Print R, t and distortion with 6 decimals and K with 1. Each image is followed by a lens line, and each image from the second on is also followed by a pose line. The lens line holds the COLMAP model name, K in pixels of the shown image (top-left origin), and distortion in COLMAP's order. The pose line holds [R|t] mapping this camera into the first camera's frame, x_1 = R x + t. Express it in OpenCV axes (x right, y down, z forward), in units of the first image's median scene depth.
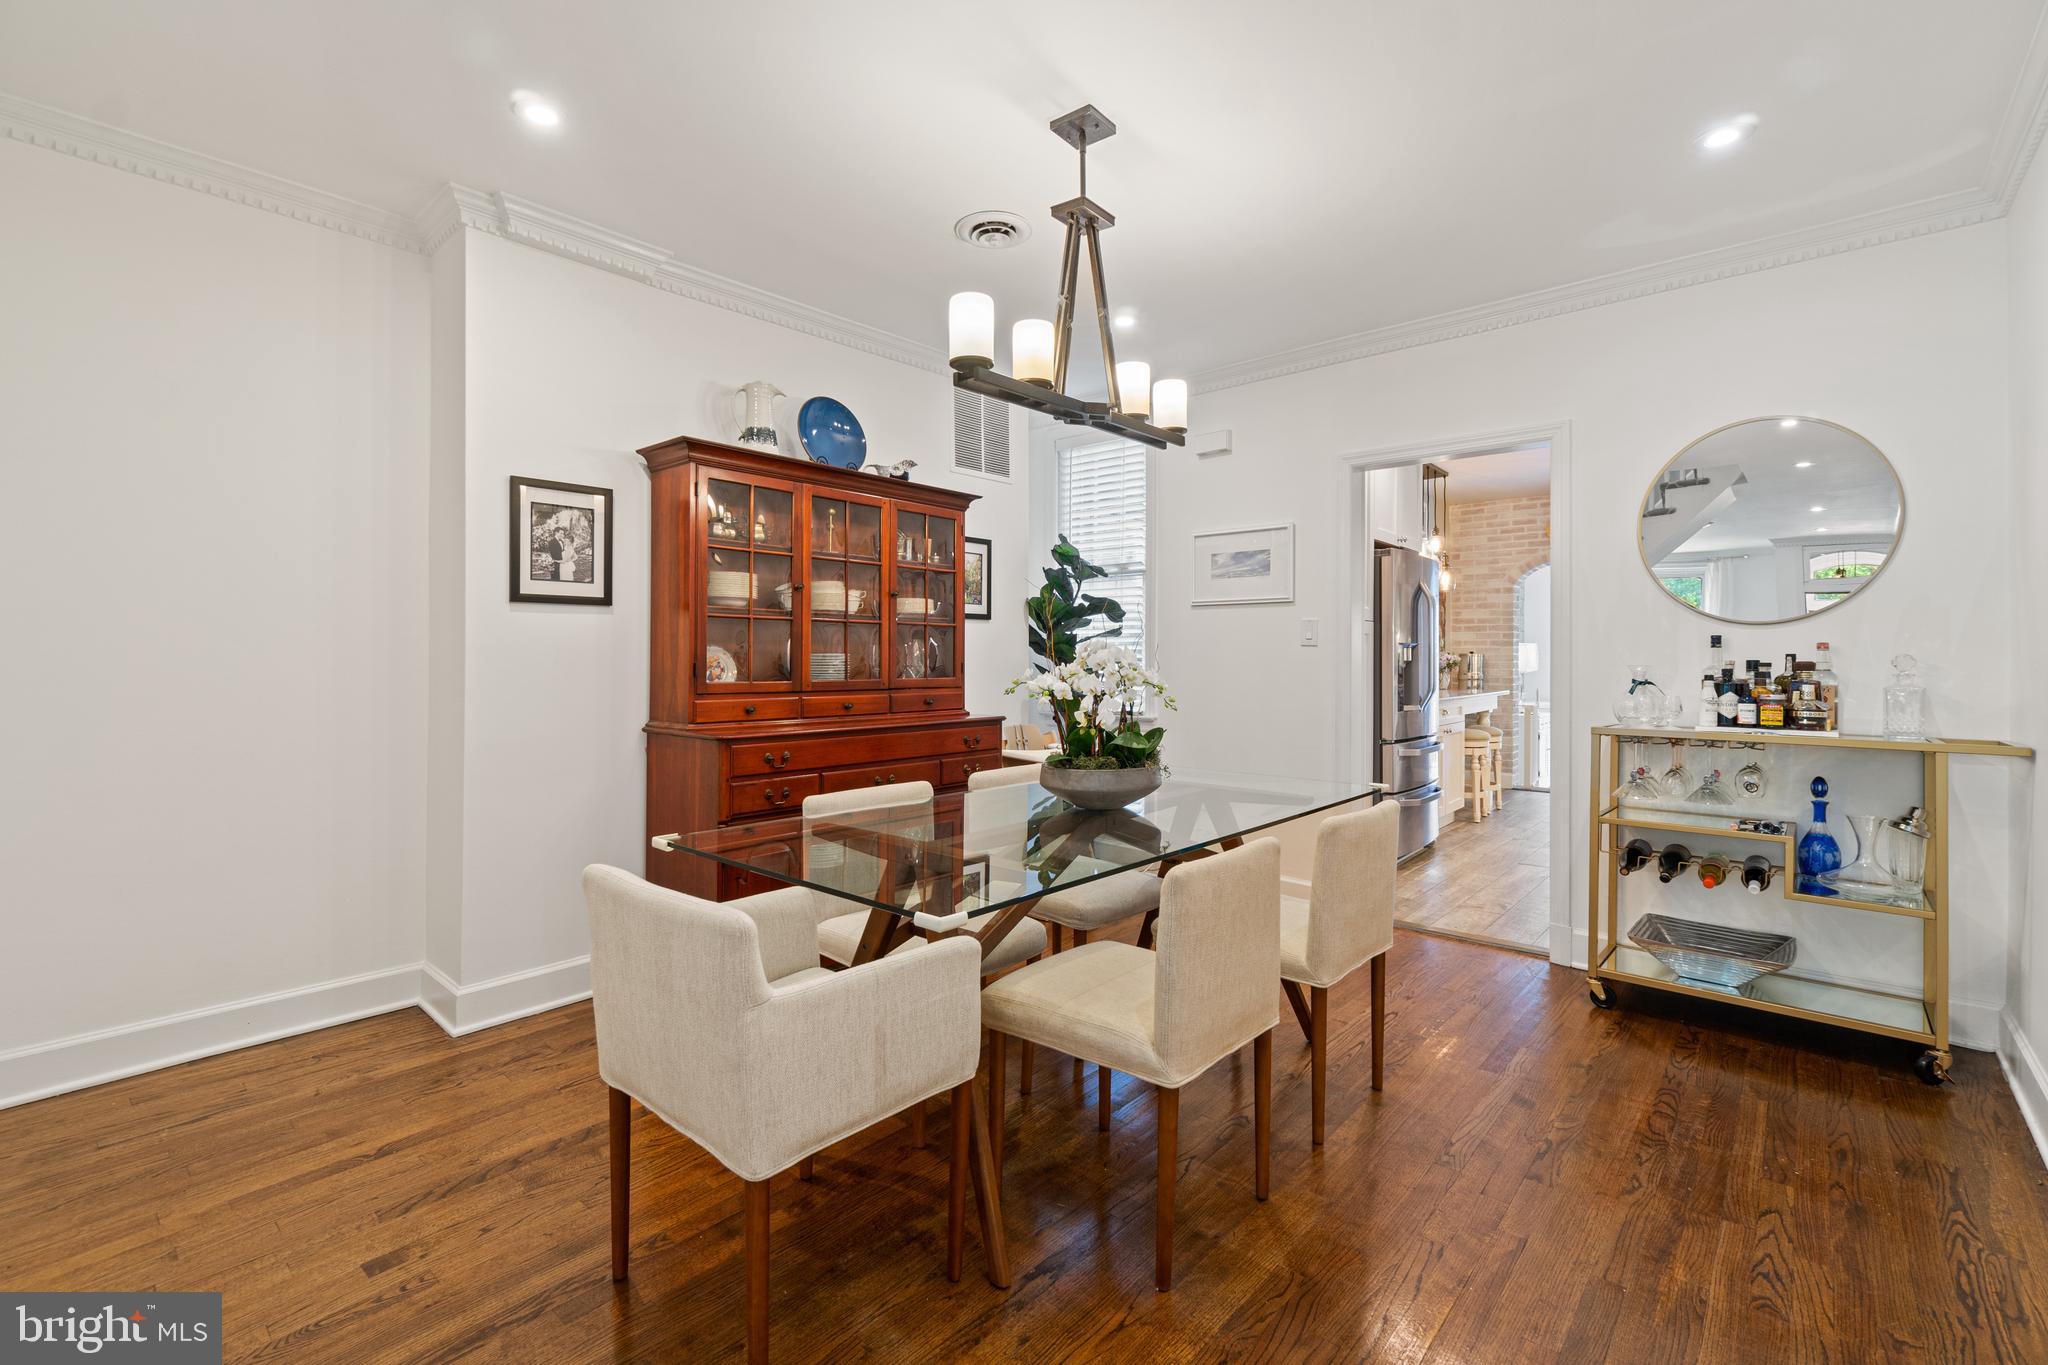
lens RADIAL K [[881.1, 0, 1021.8], [0, 881.1, 654.9], [0, 0, 1]] dist [-0.007224, 0.000763]
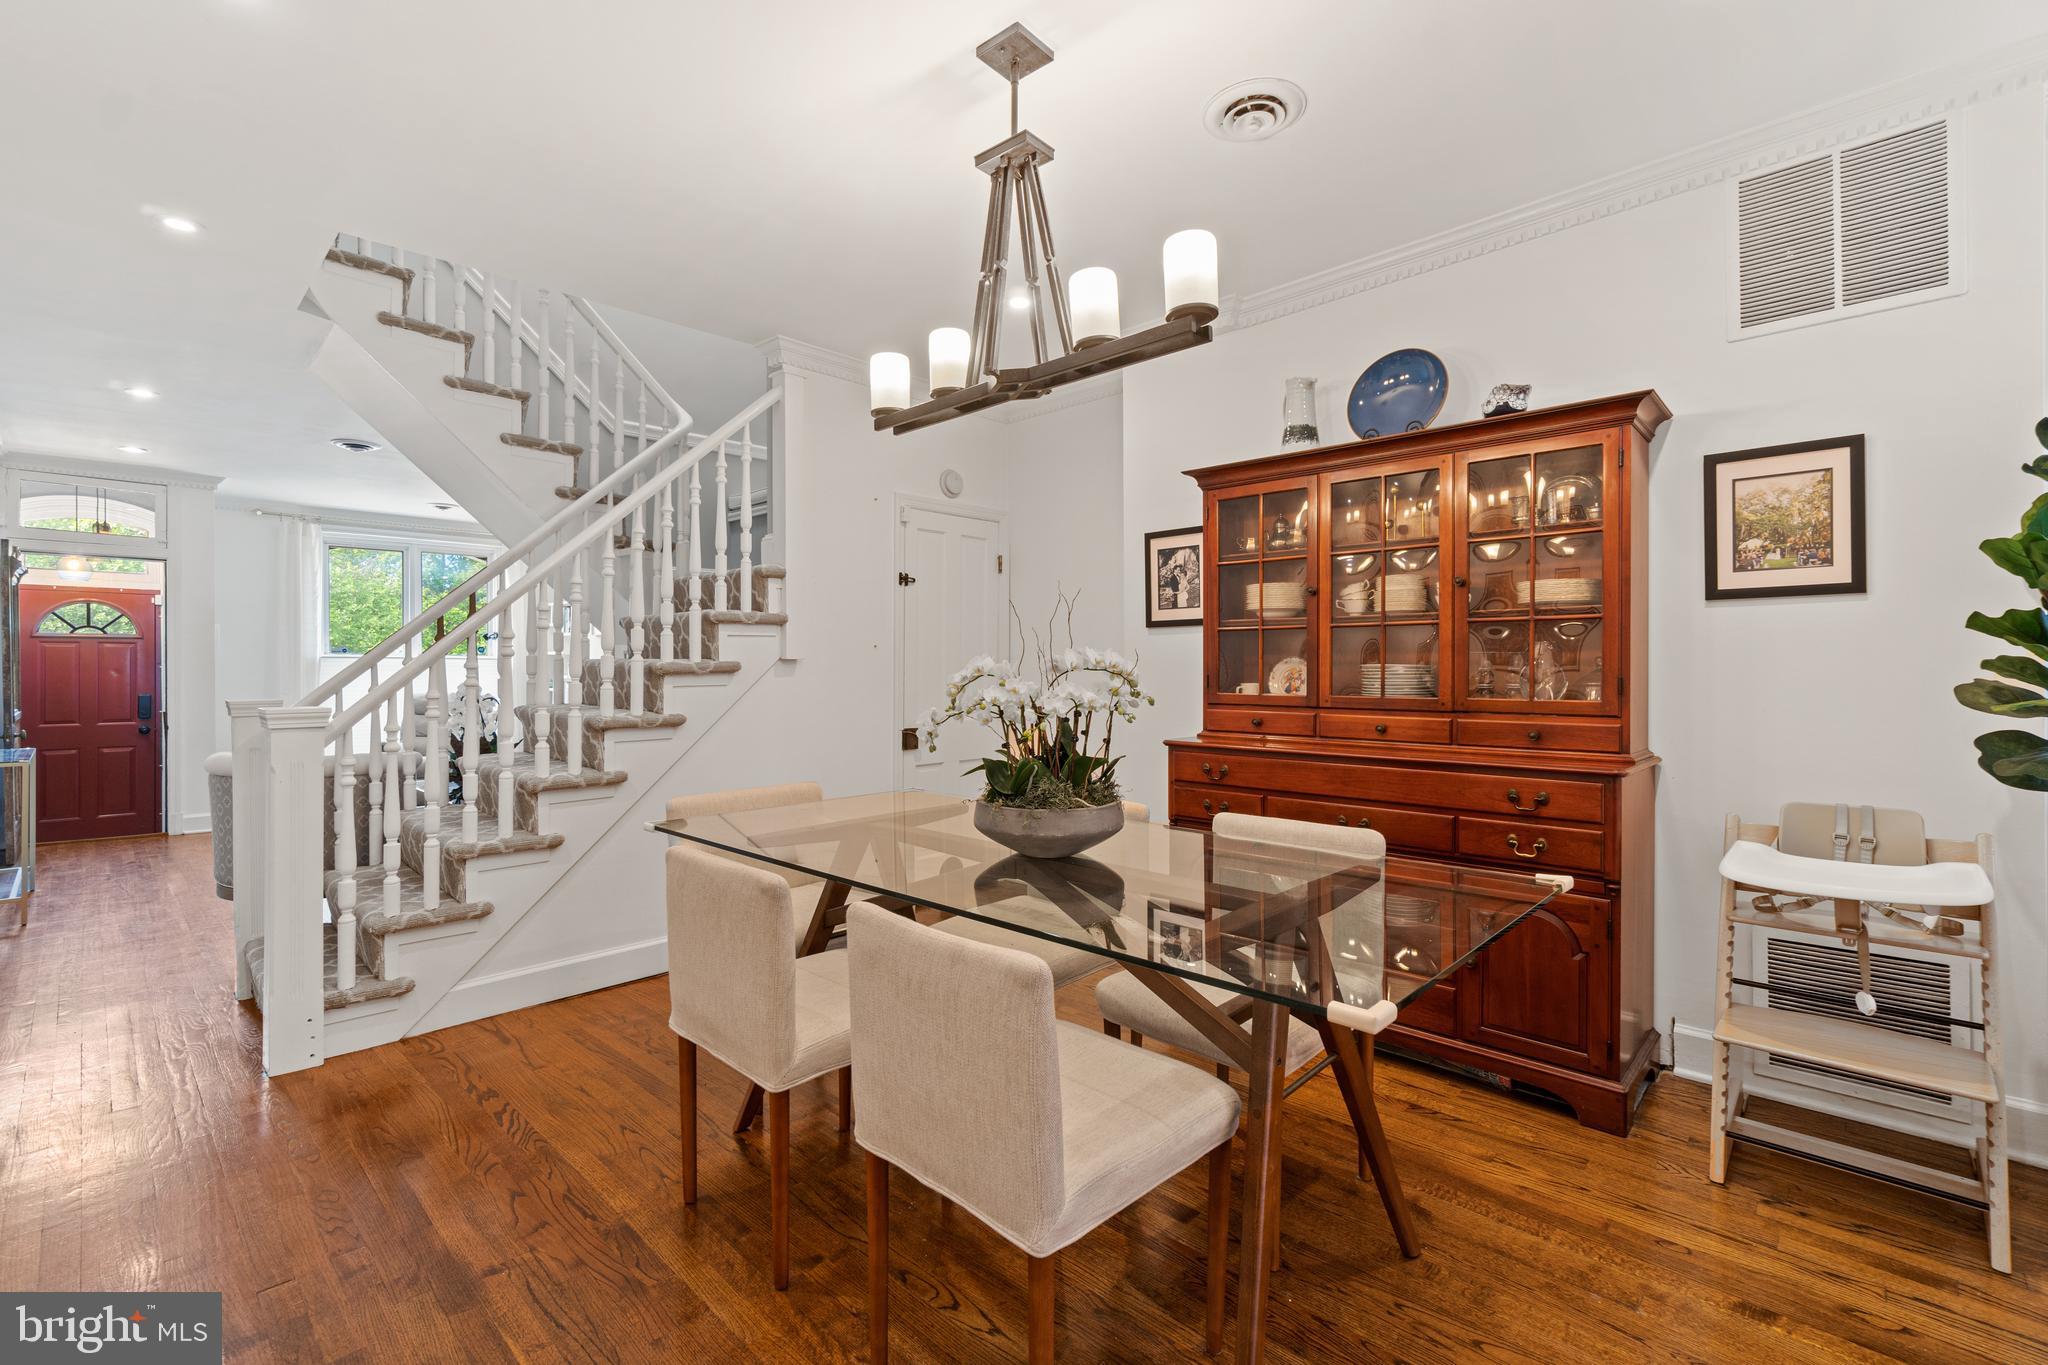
lens RADIAL K [[885.9, 0, 1026.5], [0, 885.9, 678.6], [0, 0, 1]] dist [-0.004608, 0.001410]
pose [[-0.023466, 0.013875, -0.999628, 0.735818], [0.009906, 0.999858, 0.013645, -0.003188], [0.999676, -0.009583, -0.023600, 0.807913]]
